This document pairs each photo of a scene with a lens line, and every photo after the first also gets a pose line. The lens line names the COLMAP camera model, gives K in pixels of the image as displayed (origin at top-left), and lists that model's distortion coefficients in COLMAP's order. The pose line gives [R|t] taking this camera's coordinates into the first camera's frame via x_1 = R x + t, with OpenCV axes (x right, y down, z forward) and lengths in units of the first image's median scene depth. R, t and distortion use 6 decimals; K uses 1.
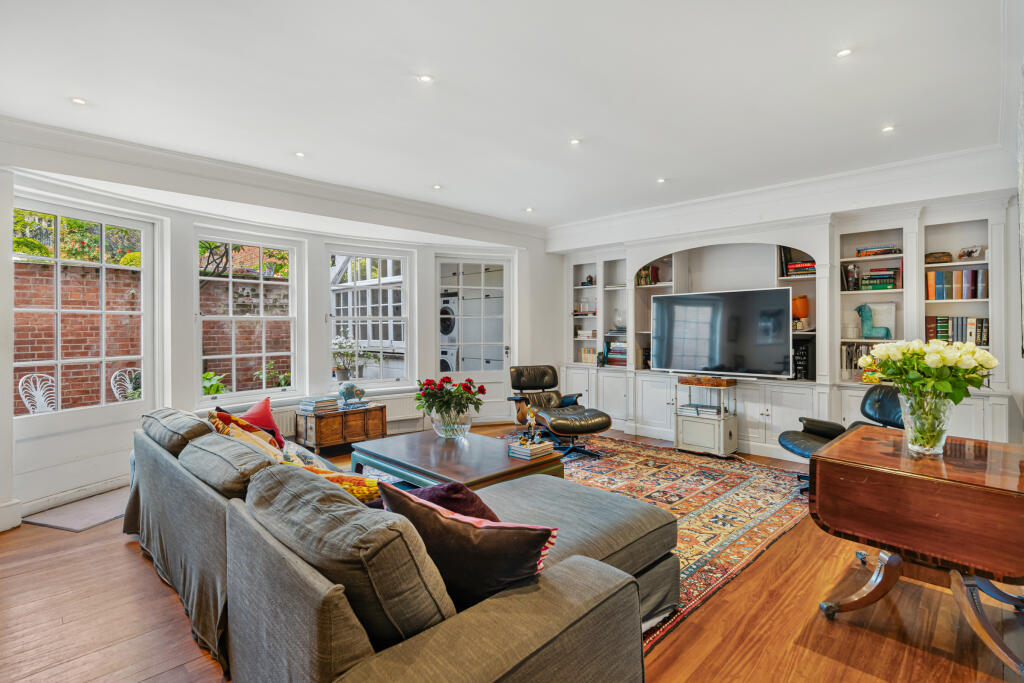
lens RADIAL K [[464.8, 0, 515.6], [0, 464.8, 337.7], [0, 0, 1]] dist [-0.002036, 0.000308]
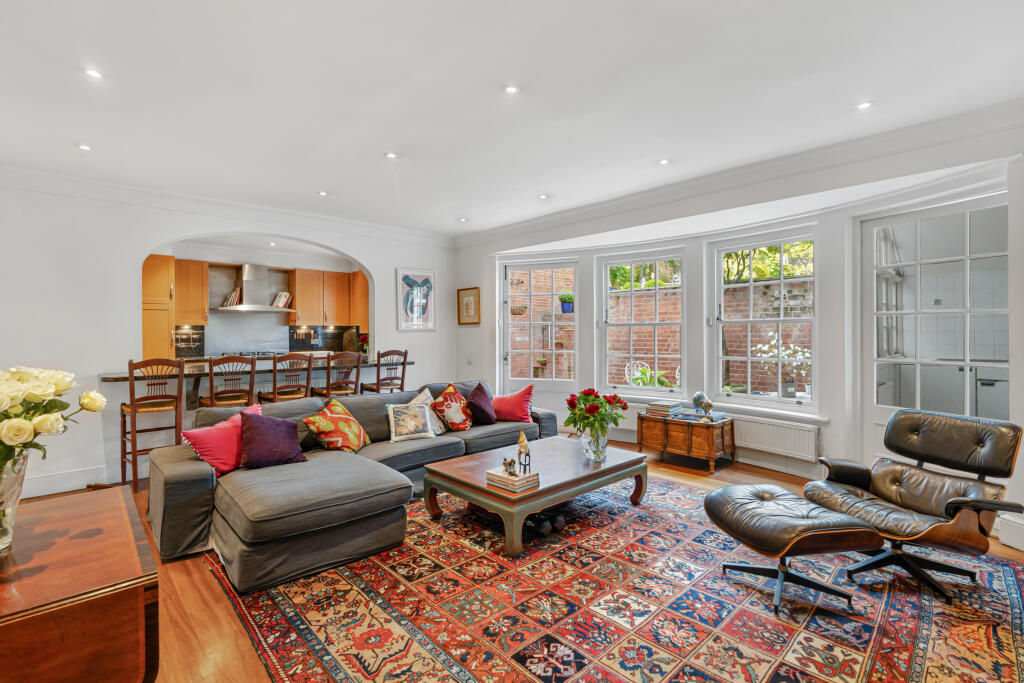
lens RADIAL K [[464.8, 0, 515.6], [0, 464.8, 337.7], [0, 0, 1]] dist [-0.002036, 0.000308]
pose [[0.007122, 0.015346, -0.999857, 0.710473], [-0.019128, 0.999701, 0.015207, -0.021904], [0.999792, 0.019017, 0.007413, 0.805777]]
